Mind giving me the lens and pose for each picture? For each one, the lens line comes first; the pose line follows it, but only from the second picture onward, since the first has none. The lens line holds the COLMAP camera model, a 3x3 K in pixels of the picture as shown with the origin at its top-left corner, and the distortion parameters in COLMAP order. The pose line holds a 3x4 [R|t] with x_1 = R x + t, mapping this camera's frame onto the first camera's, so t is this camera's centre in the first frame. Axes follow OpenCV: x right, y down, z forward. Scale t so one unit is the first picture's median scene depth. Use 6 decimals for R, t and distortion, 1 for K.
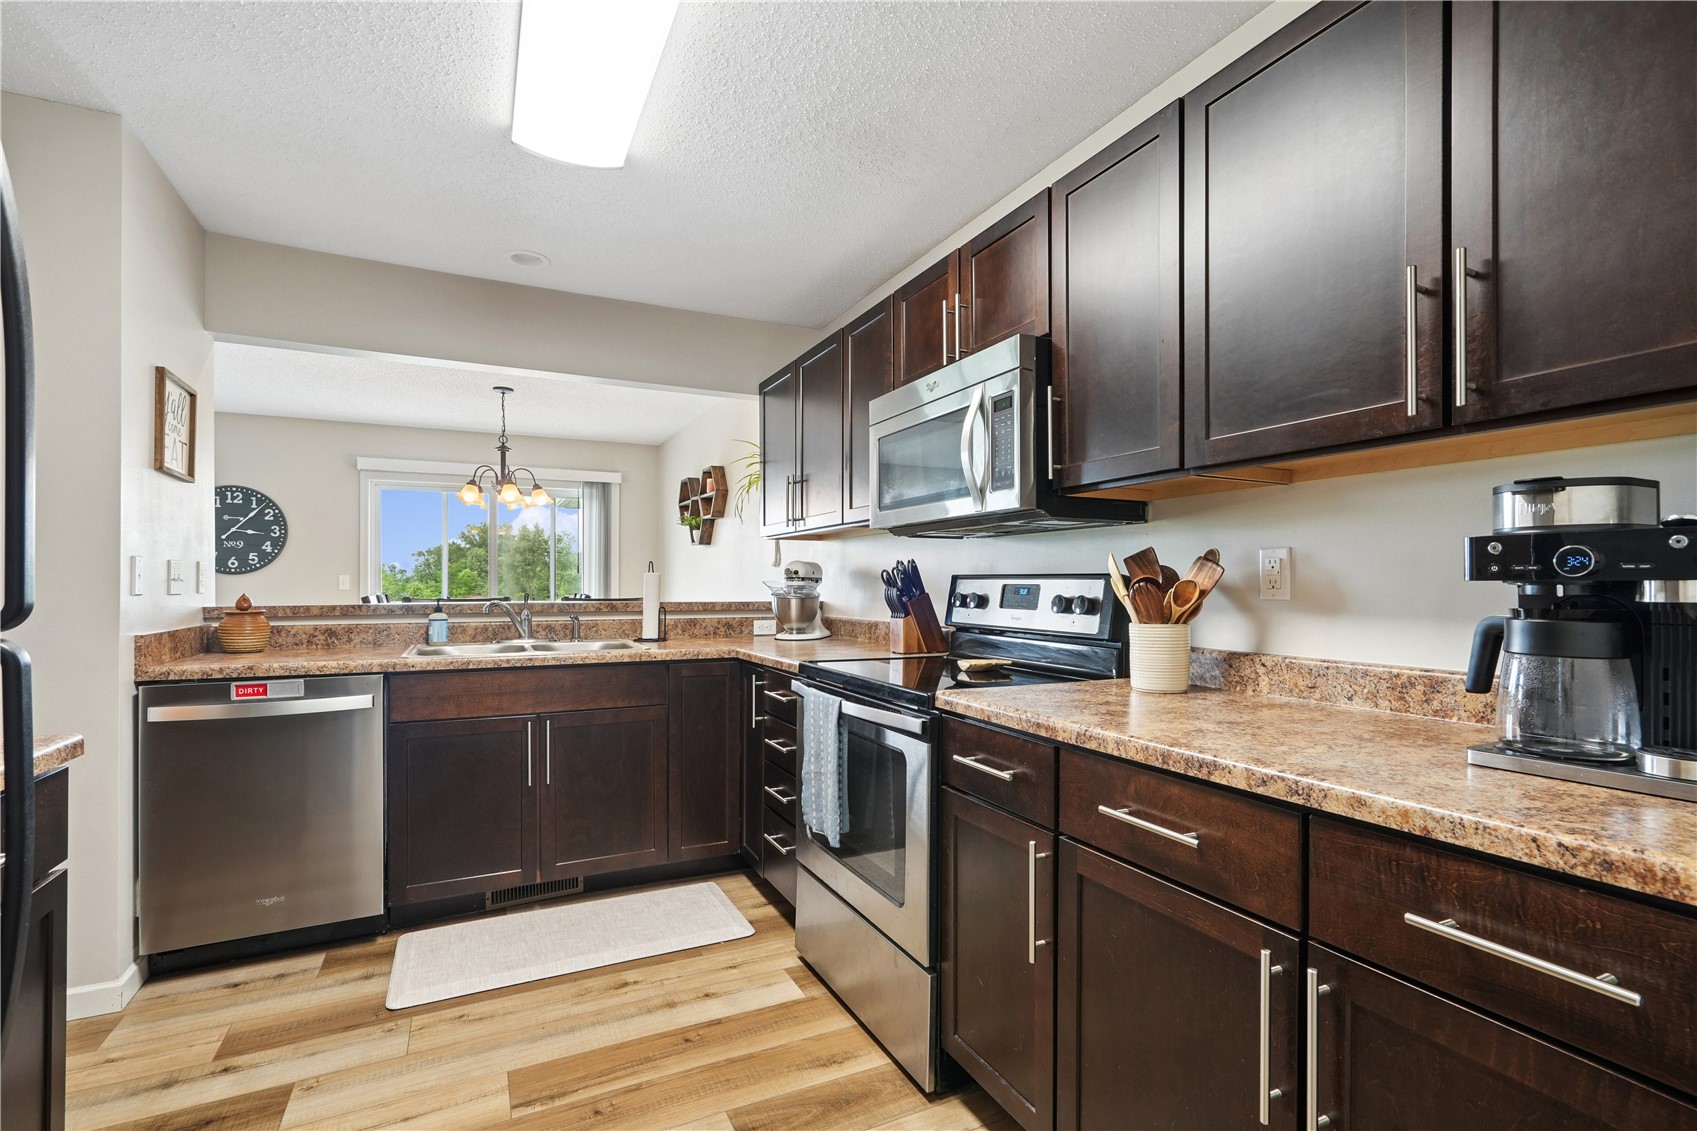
lens RADIAL K [[773.2, 0, 856.0], [0, 773.2, 568.7], [0, 0, 1]] dist [-0.001910, 0.001803]
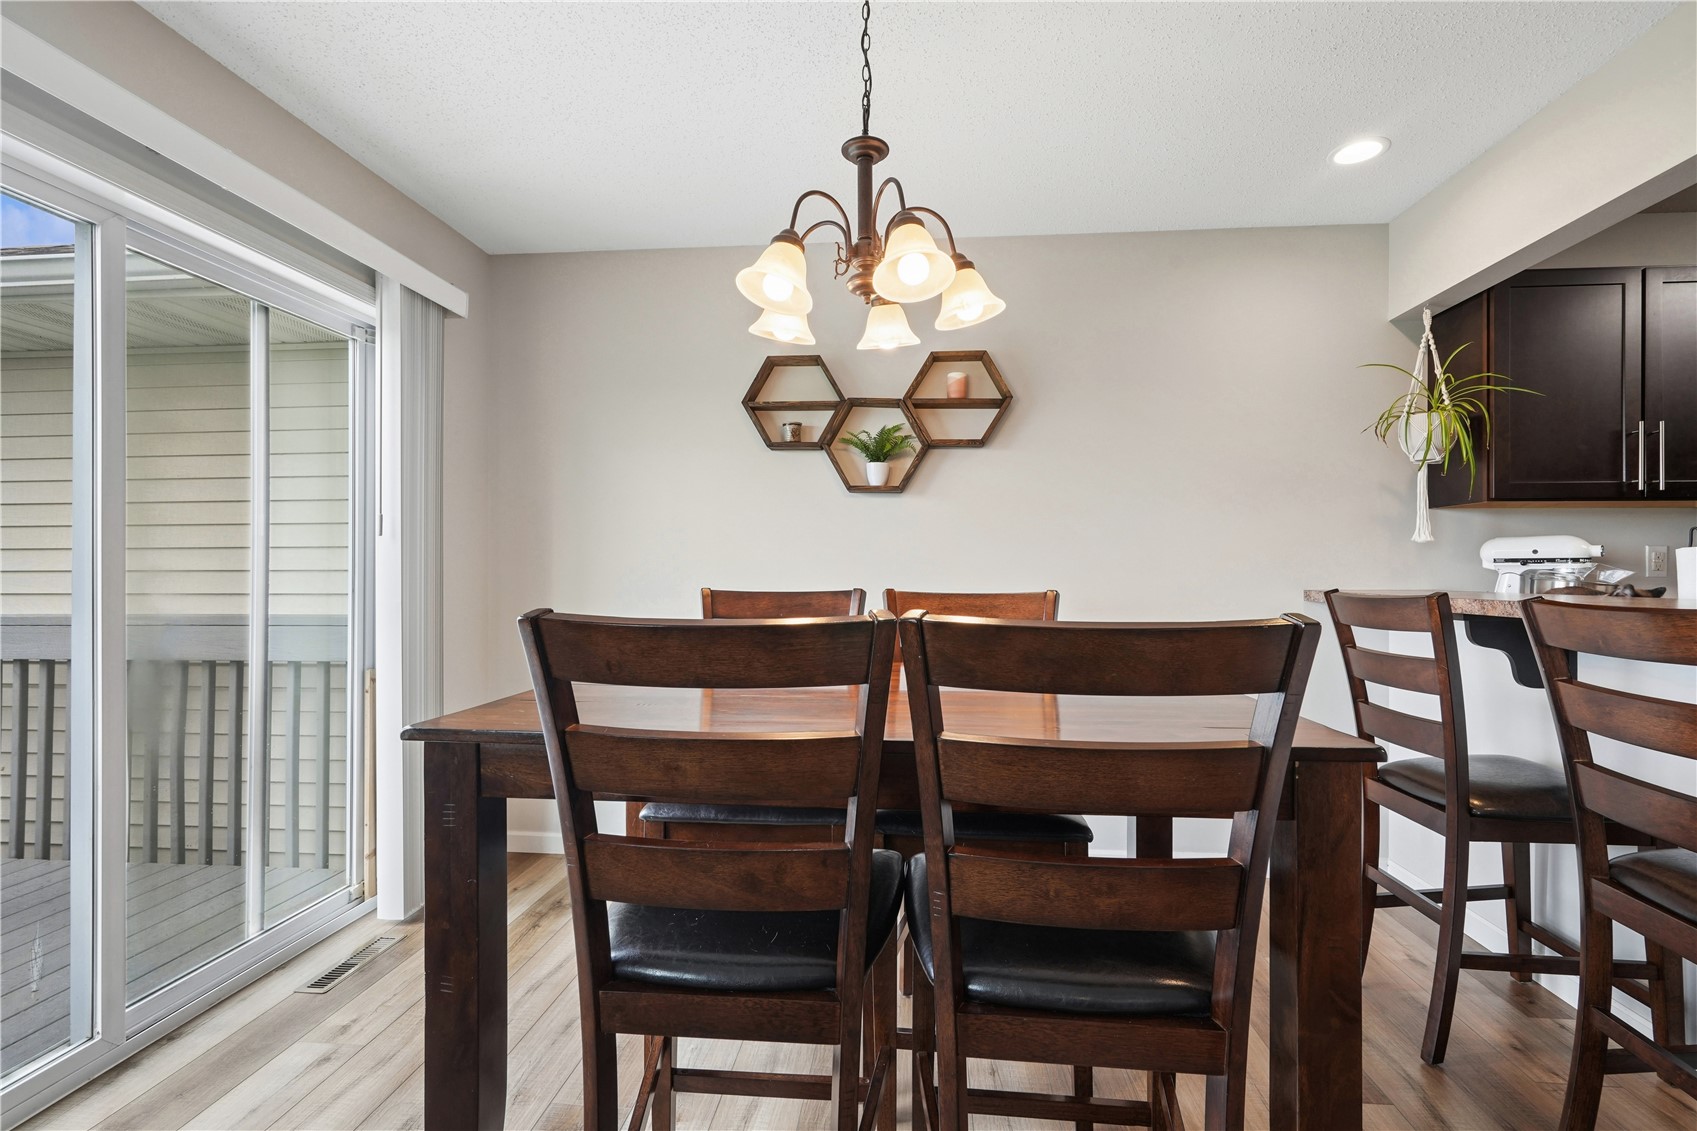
lens RADIAL K [[773.2, 0, 860.0], [0, 773.2, 571.7], [0, 0, 1]] dist [-0.001910, 0.001803]
pose [[0.531026, 0.001326, 0.847355, -1.065121], [-0.020111, 0.999737, 0.011039, 0.028929], [-0.847117, -0.022903, 0.530913, 1.196145]]
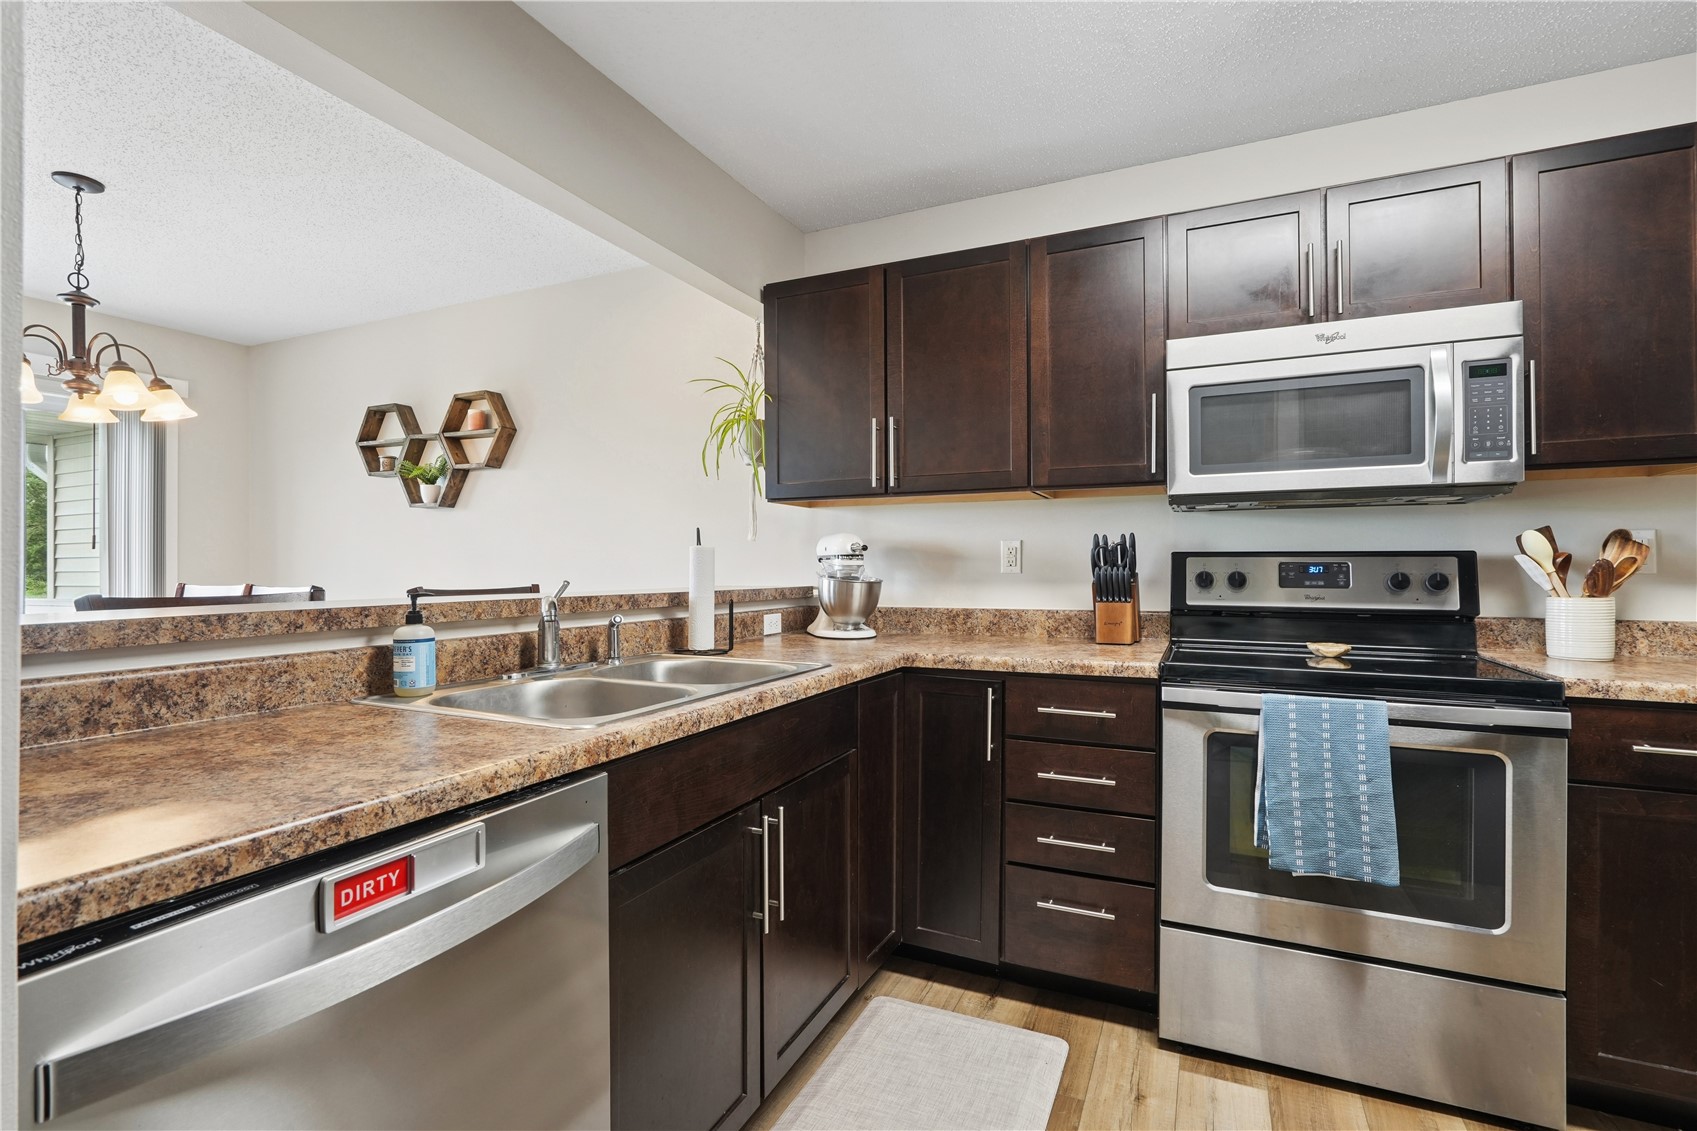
lens RADIAL K [[773.2, 0, 857.8], [0, 773.2, 552.5], [0, 0, 1]] dist [-0.001910, 0.001803]
pose [[0.775029, 0.009205, 0.631859, -0.550202], [-0.009297, 0.999952, -0.003163, 0.011108], [-0.631858, -0.003424, 0.775077, 0.412305]]
